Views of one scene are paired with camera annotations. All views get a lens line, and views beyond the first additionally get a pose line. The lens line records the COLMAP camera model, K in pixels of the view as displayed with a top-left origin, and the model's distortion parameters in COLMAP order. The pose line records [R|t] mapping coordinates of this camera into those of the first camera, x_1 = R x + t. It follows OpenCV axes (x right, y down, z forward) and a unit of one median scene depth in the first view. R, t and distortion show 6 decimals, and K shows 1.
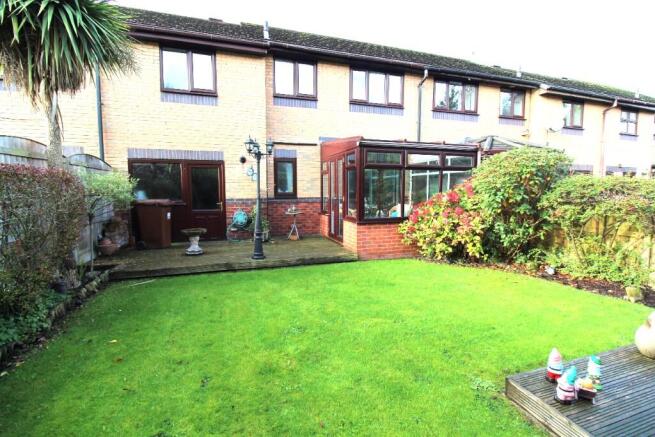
lens RADIAL K [[303.6, 0, 330.9], [0, 303.6, 214.0], [0, 0, 1]] dist [0.001102, -0.012019]
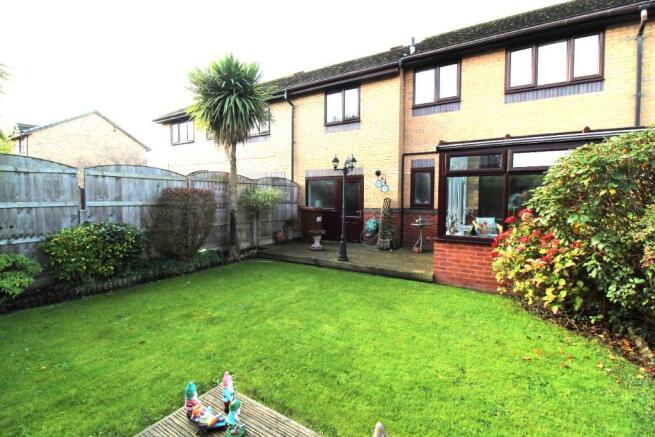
lens RADIAL K [[303.6, 0, 330.9], [0, 303.6, 214.0], [0, 0, 1]] dist [0.001102, -0.012019]
pose [[0.642025, 0.042718, -0.765493, 0.470523], [-0.064806, 0.997897, 0.001334, -0.020859], [0.763940, 0.048752, 0.643443, 0.171434]]
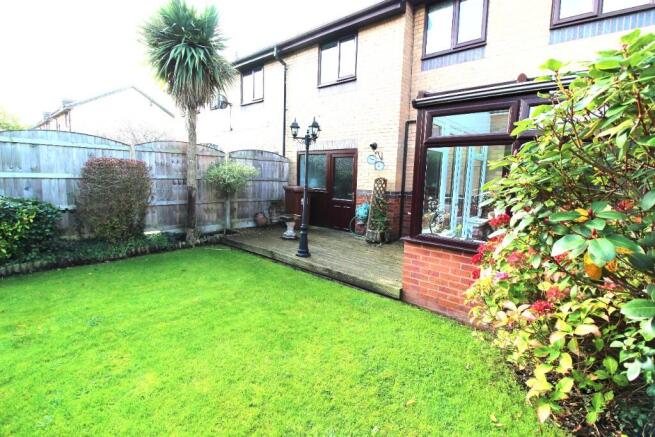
lens RADIAL K [[303.6, 0, 330.9], [0, 303.6, 214.0], [0, 0, 1]] dist [0.001102, -0.012019]
pose [[0.507011, 0.122005, -0.853261, 0.436544], [-0.099945, 0.991576, 0.082395, -0.045880], [0.856125, 0.043504, 0.514934, 0.468706]]
